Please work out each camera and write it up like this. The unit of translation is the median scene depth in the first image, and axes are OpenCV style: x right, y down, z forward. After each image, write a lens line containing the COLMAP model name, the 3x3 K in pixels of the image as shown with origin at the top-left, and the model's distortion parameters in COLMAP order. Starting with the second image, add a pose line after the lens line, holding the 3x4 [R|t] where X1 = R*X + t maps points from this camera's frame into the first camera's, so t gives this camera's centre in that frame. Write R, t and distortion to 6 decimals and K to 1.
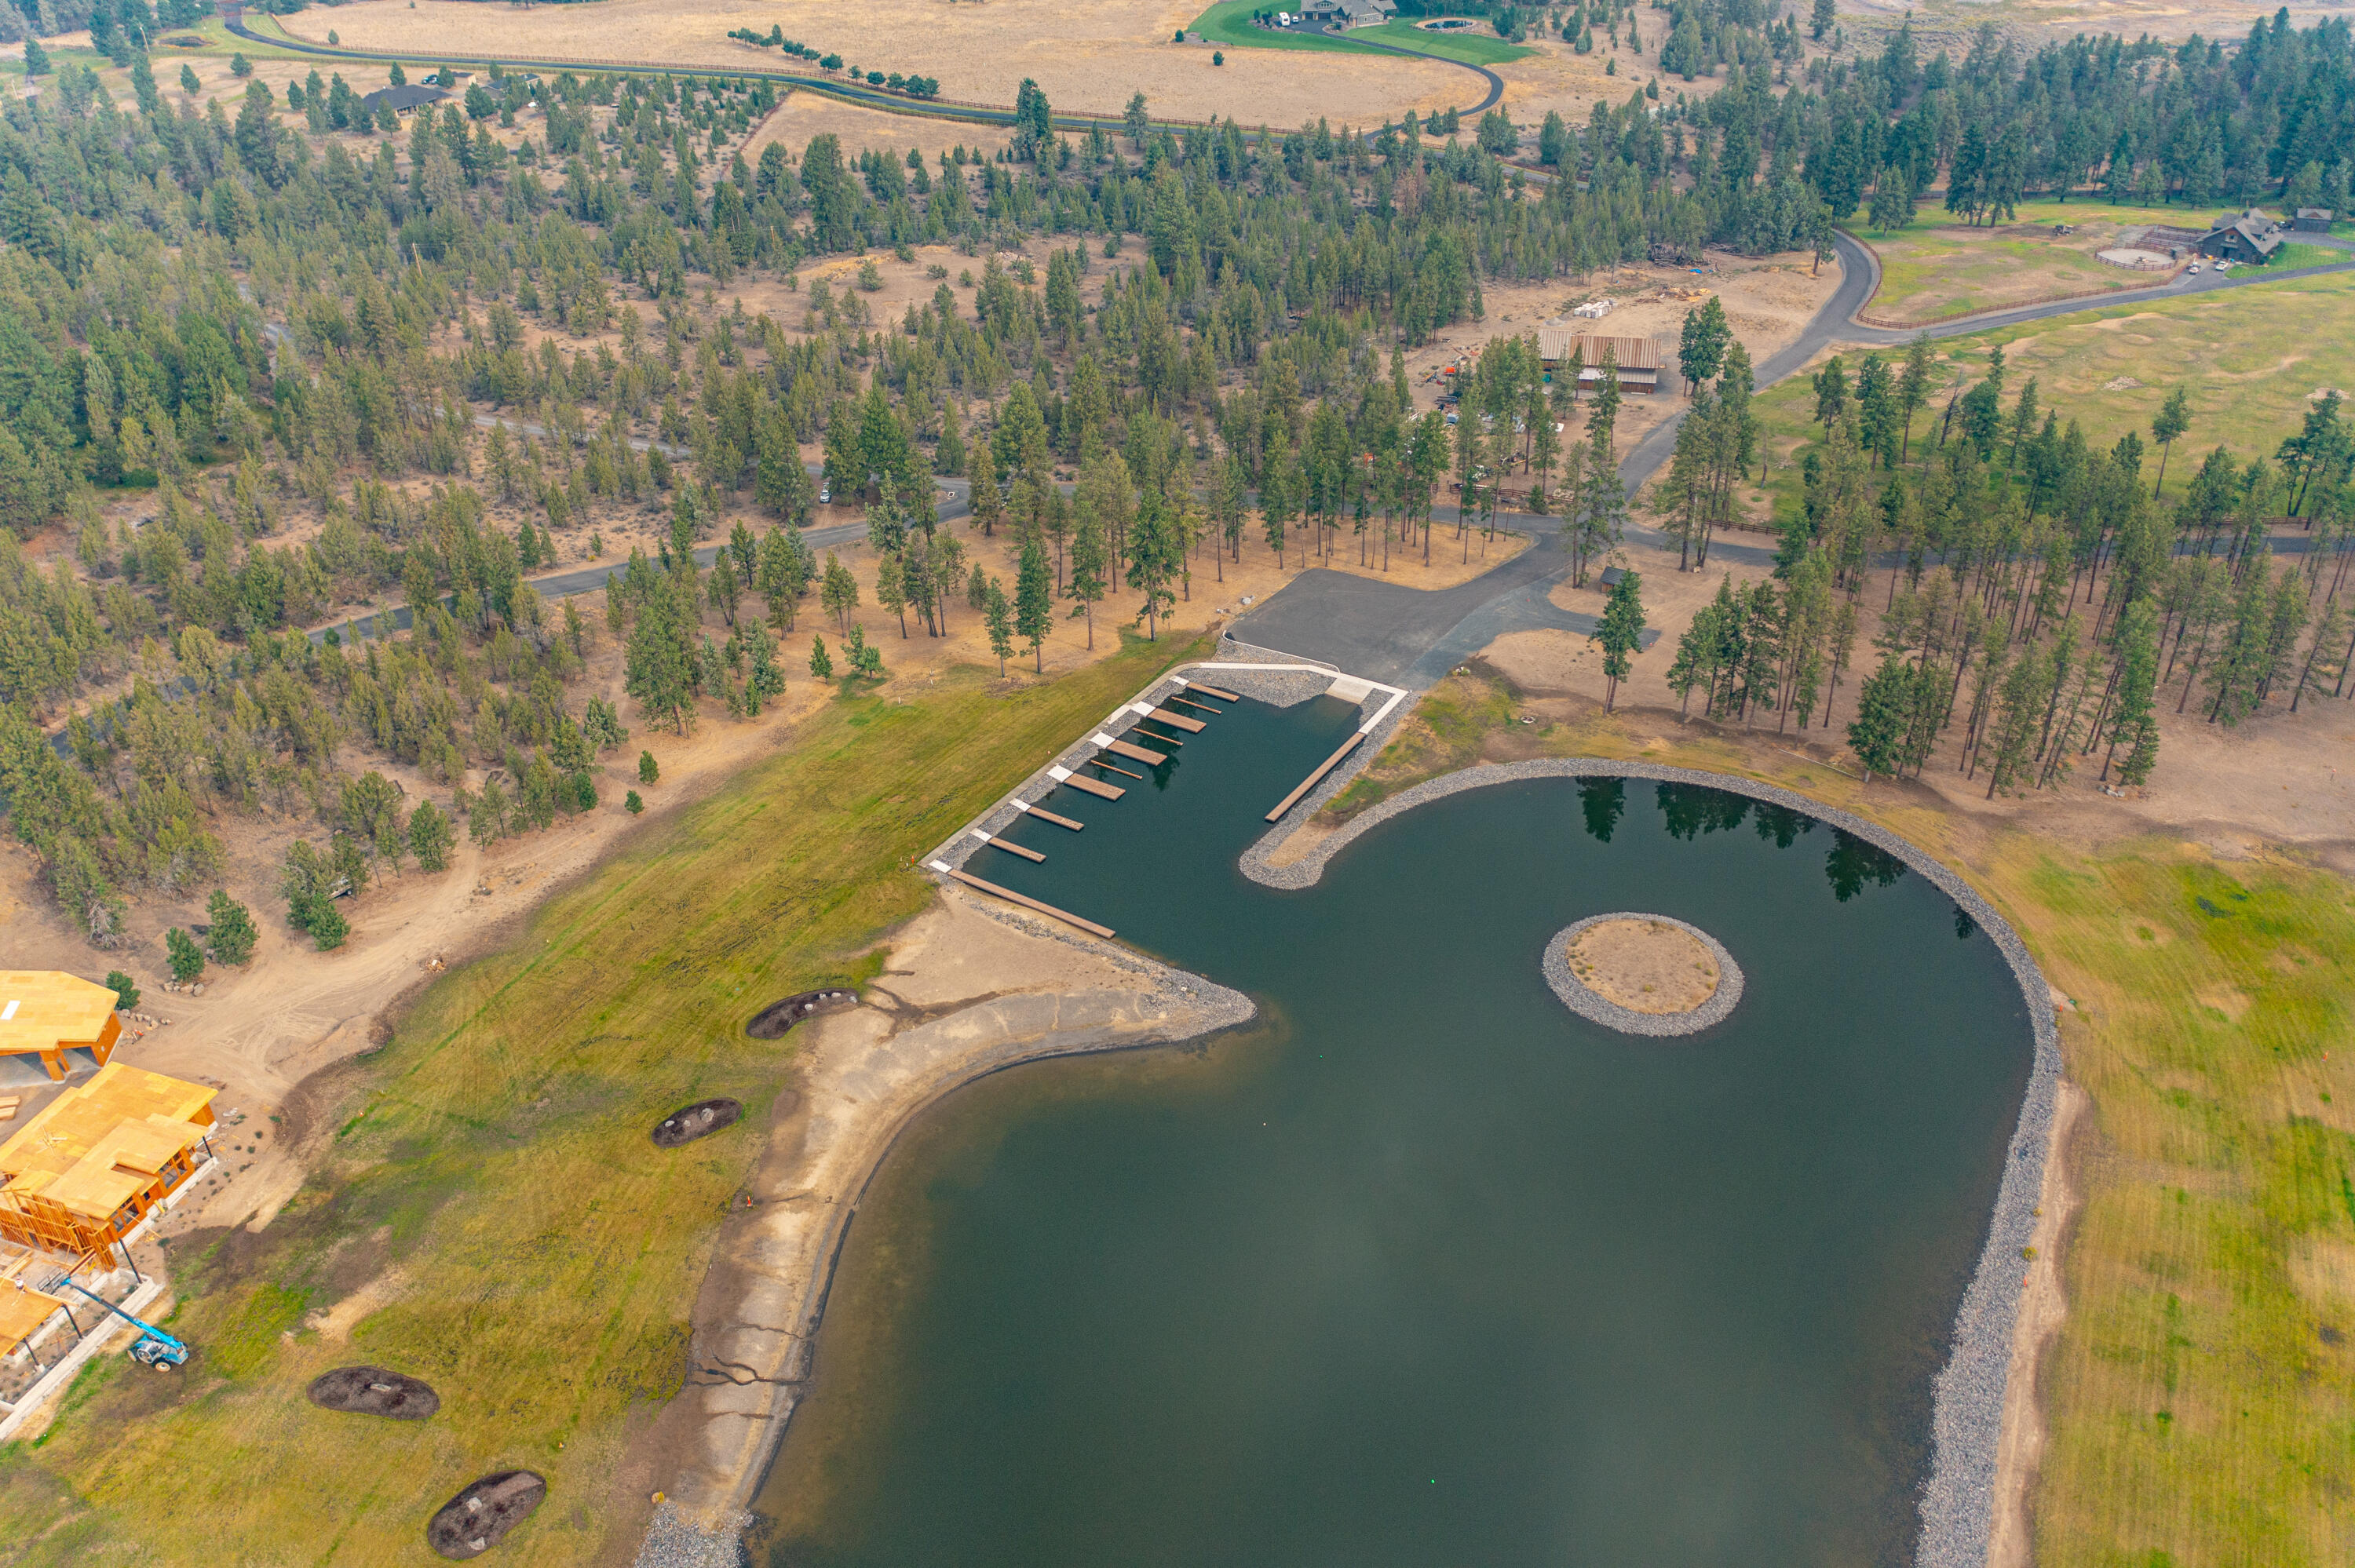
lens RADIAL K [[1861.2, 0, 1177.5], [0, 1861.2, 784.0], [0, 0, 1]] dist [-0.016462, -0.004483]
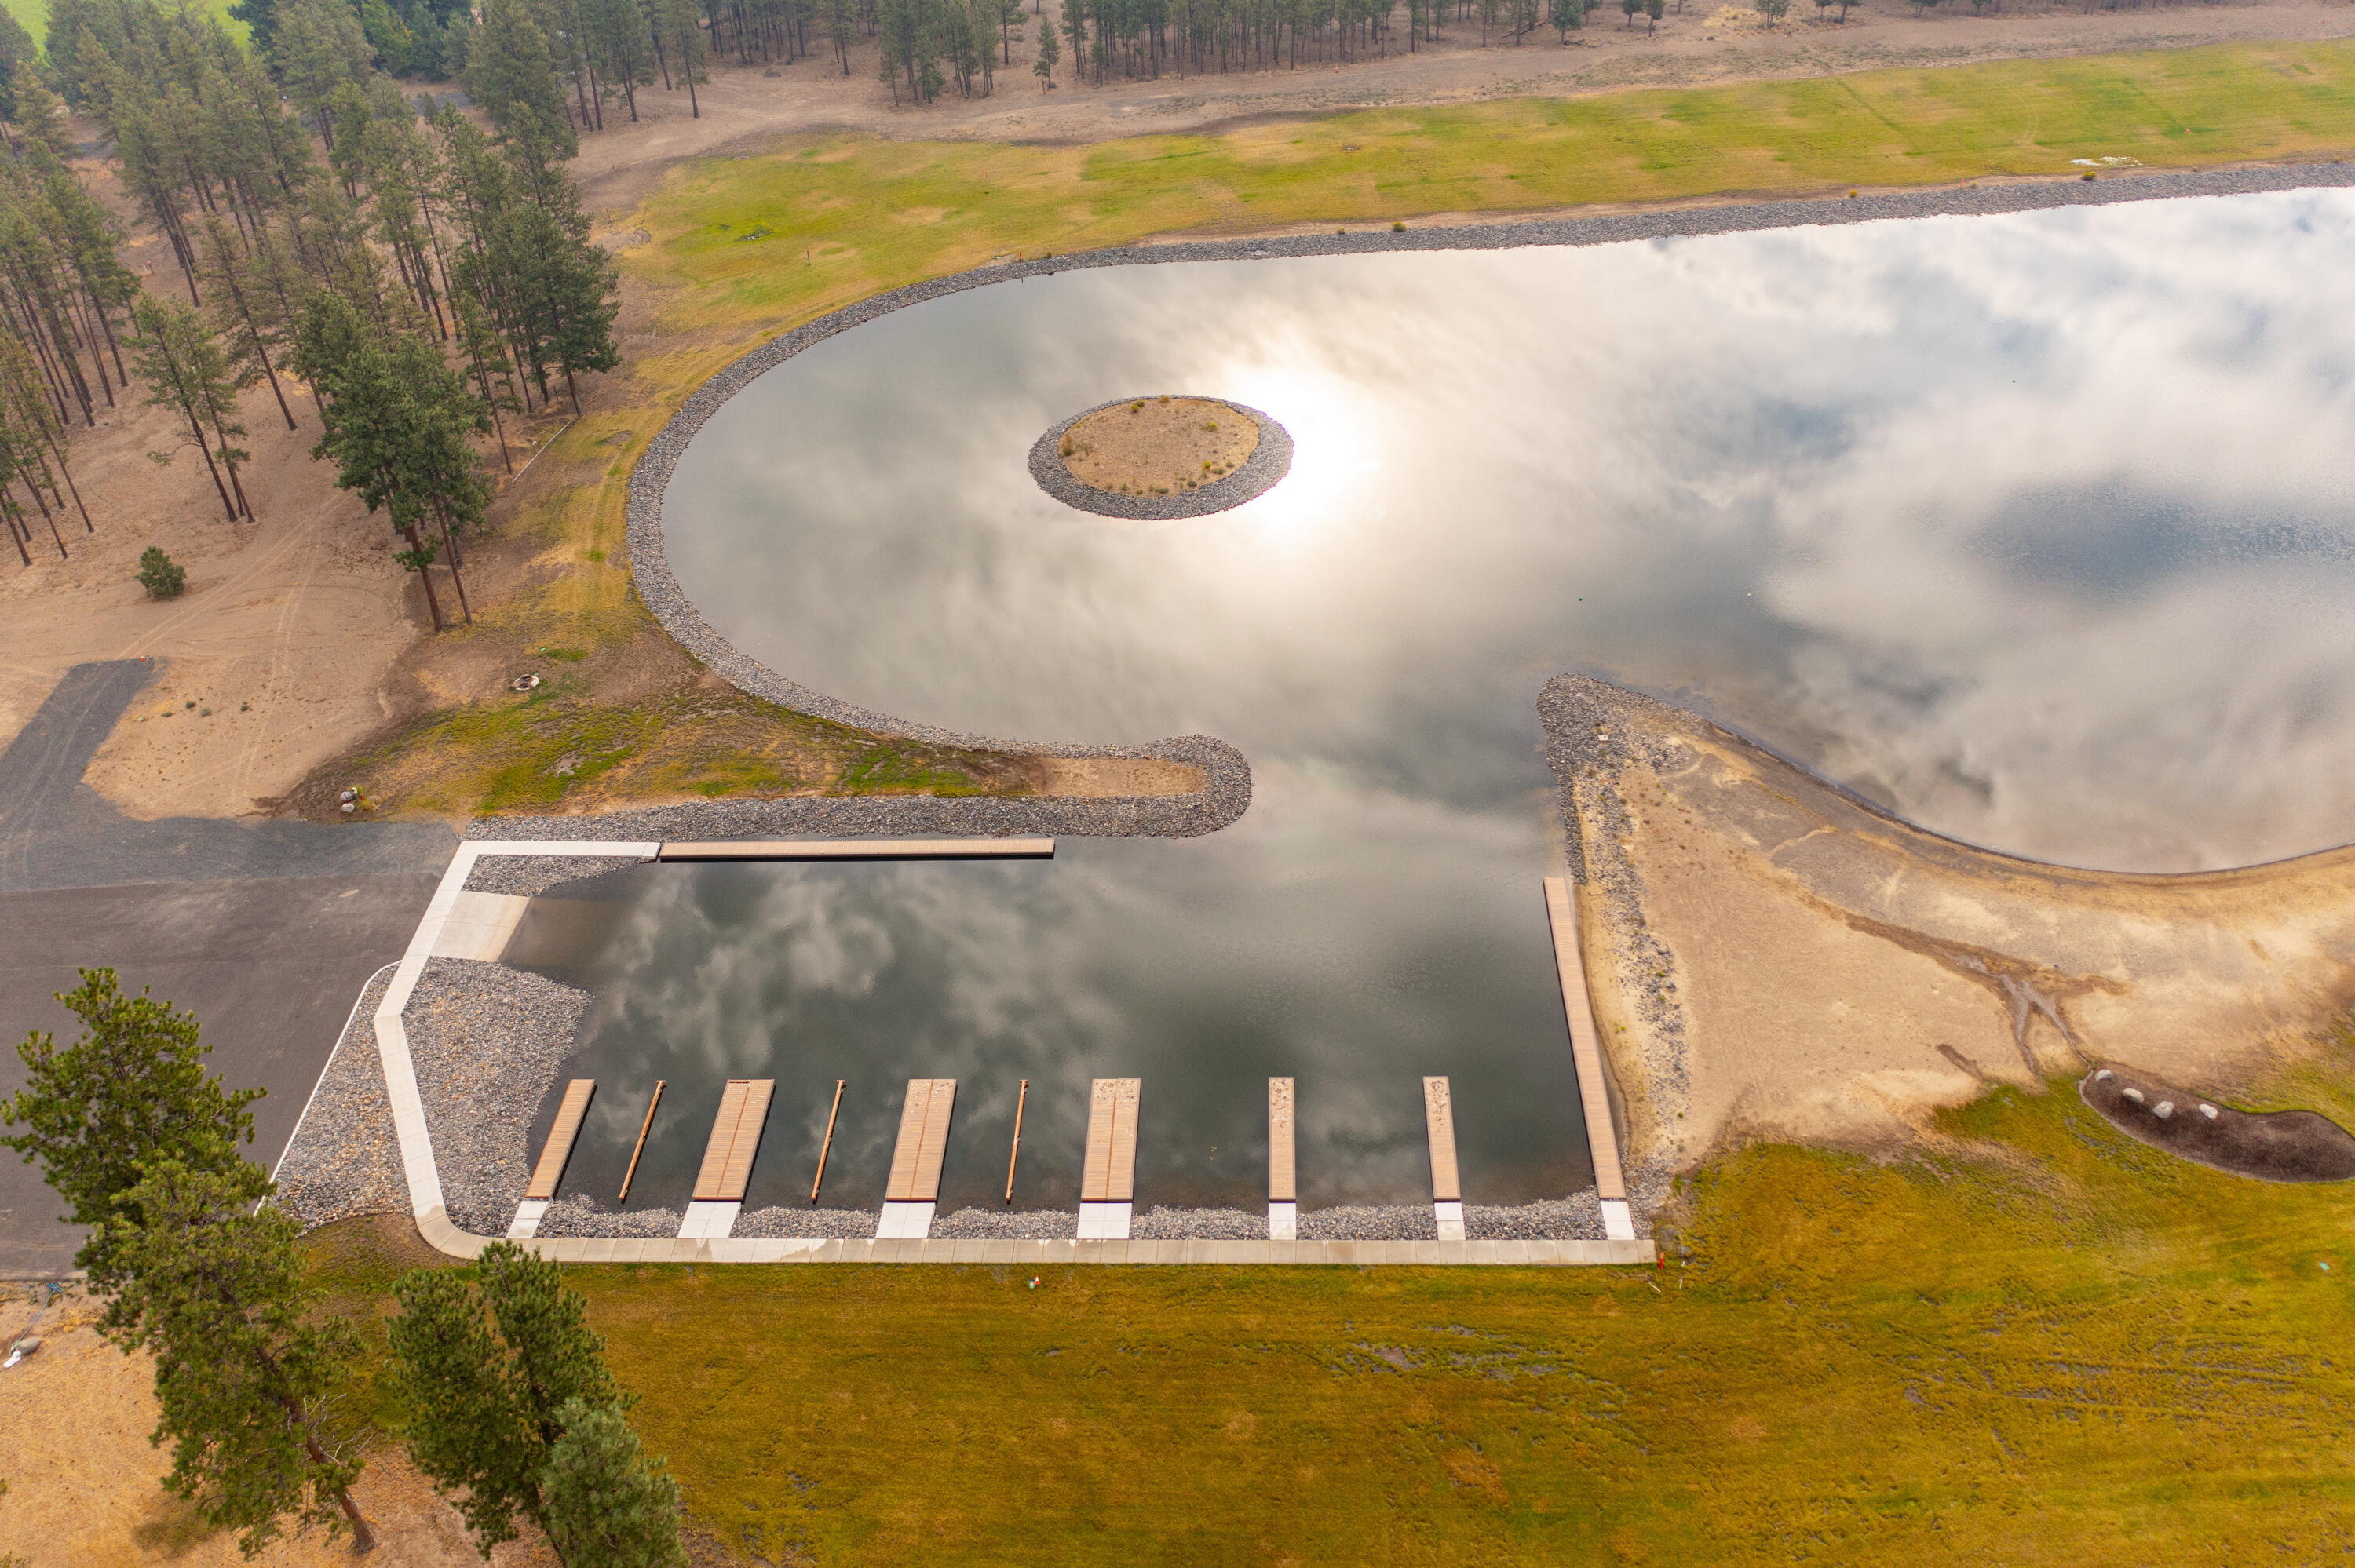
lens RADIAL K [[1861.2, 0, 1177.5], [0, 1861.2, 784.0], [0, 0, 1]] dist [-0.016462, -0.004483]
pose [[-0.514362, -0.489469, 0.704168, -0.327057], [0.505937, 0.489794, 0.710021, -0.344419], [-0.692430, 0.721472, -0.004291, 1.050808]]
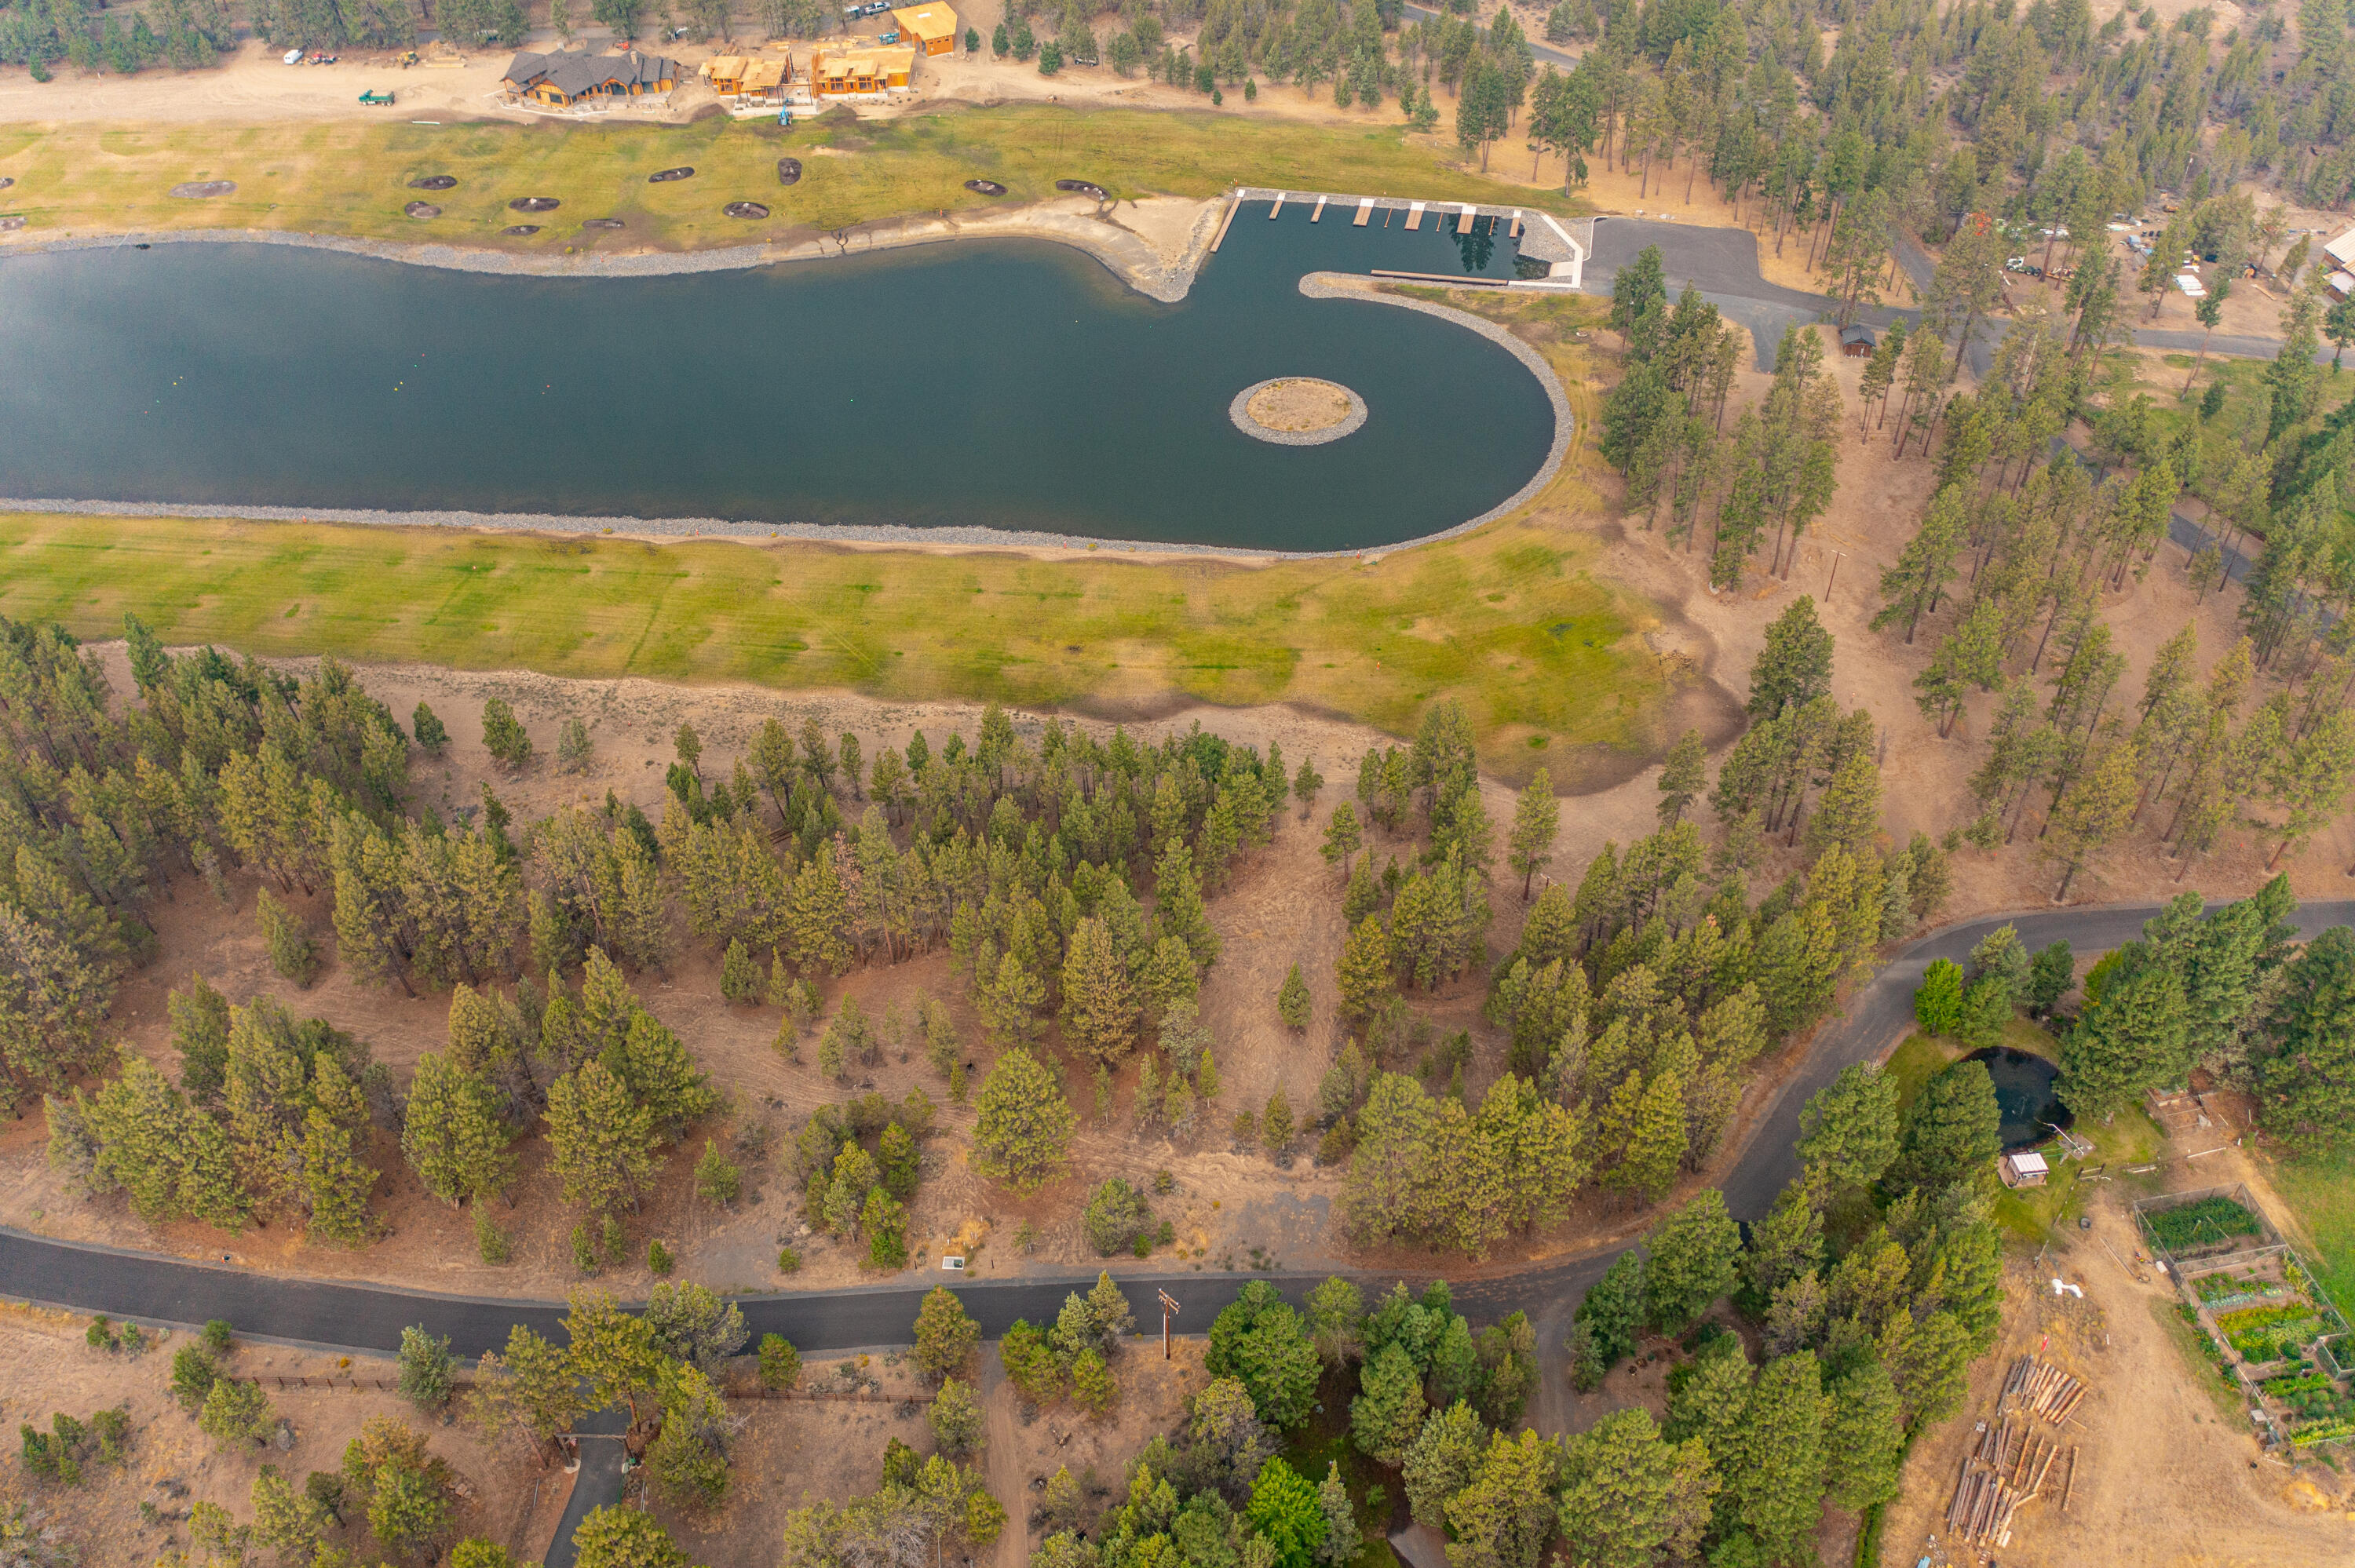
lens RADIAL K [[1861.2, 0, 1177.5], [0, 1861.2, 784.0], [0, 0, 1]] dist [-0.016462, -0.004483]
pose [[0.350452, 0.627013, -0.695728, 1.346105], [-0.495891, 0.754395, 0.430095, -0.243900], [0.794529, 0.194278, 0.575309, 0.145577]]
